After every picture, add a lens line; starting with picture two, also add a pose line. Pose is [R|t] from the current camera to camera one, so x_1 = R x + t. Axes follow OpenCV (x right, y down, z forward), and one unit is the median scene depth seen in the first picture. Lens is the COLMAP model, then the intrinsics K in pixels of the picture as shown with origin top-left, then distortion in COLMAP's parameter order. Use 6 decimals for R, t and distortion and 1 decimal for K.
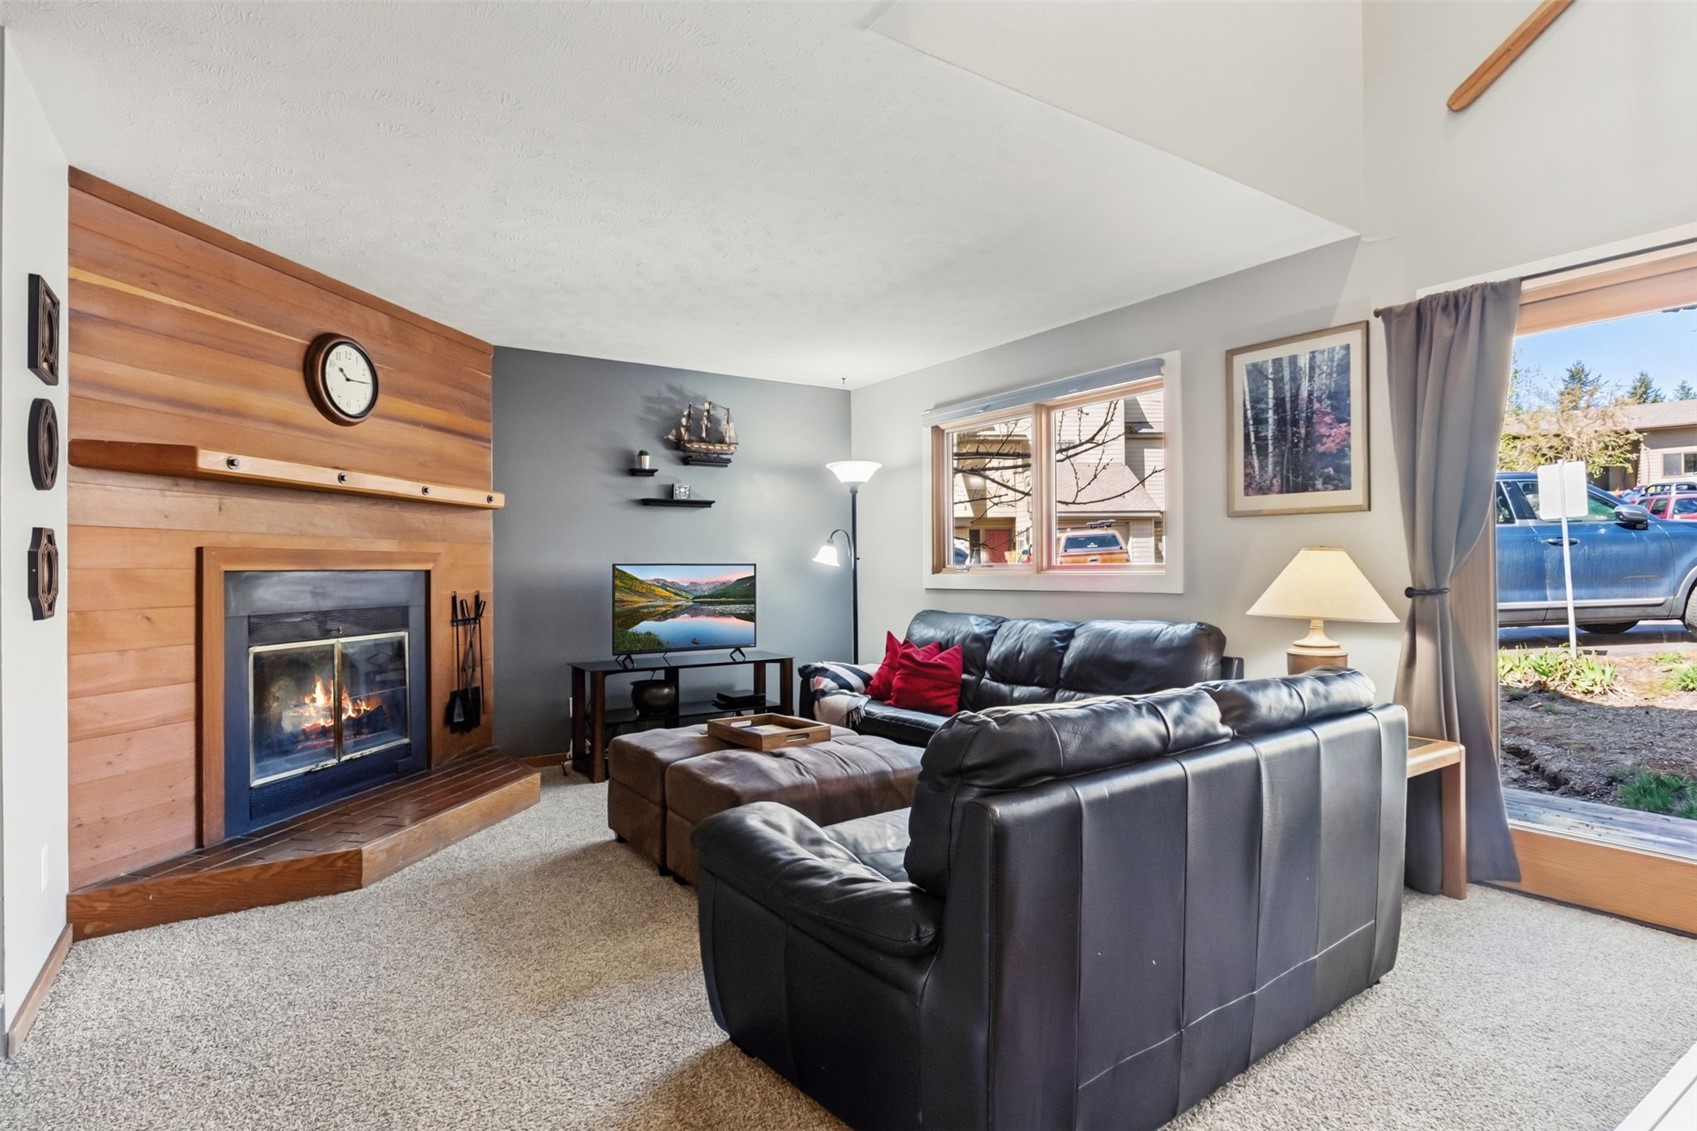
lens RADIAL K [[885.5, 0, 847.3], [0, 885.5, 562.0], [0, 0, 1]] dist [-0.005852, 0.001187]
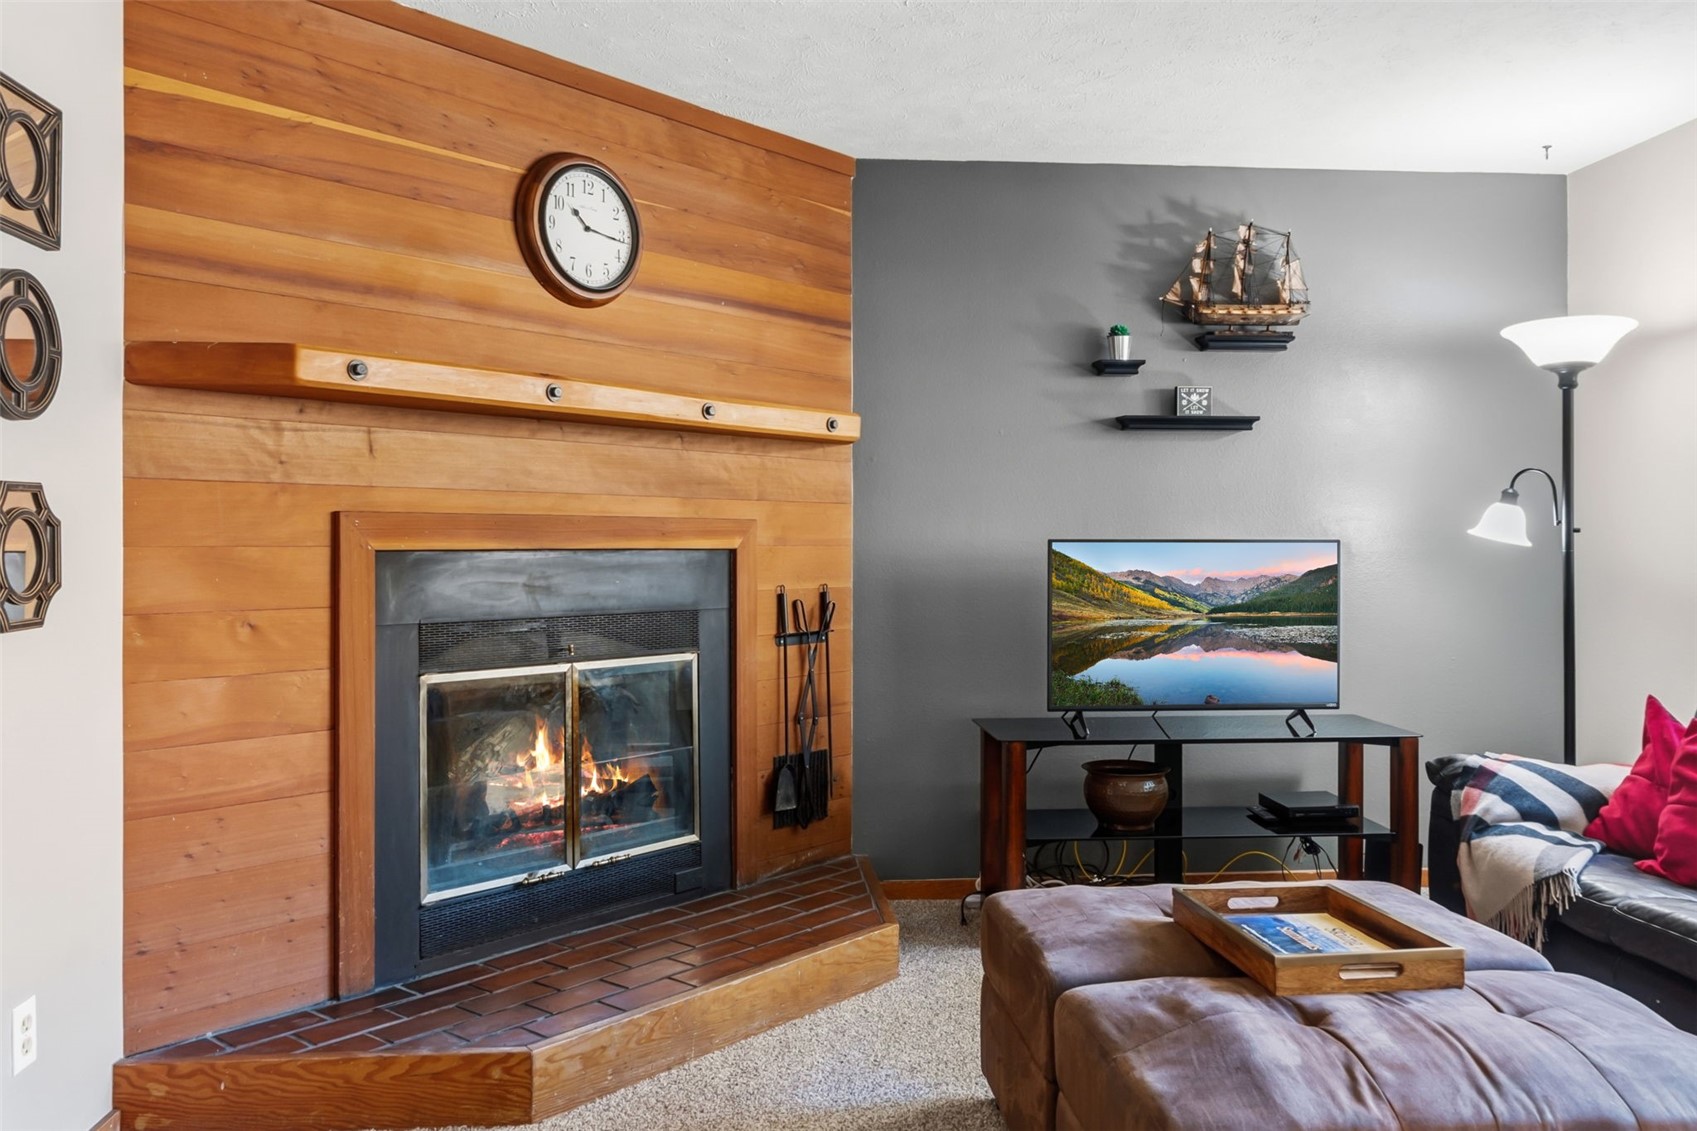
lens RADIAL K [[1338.5, 0, 854.3], [0, 1338.5, 541.0], [0, 0, 1]] dist [0.000350, 0.004064]
pose [[0.875232, 0.007084, -0.483652, 0.028017], [-0.003360, 0.999958, 0.008566, -0.004684], [0.483693, -0.005872, 0.875218, 0.295136]]
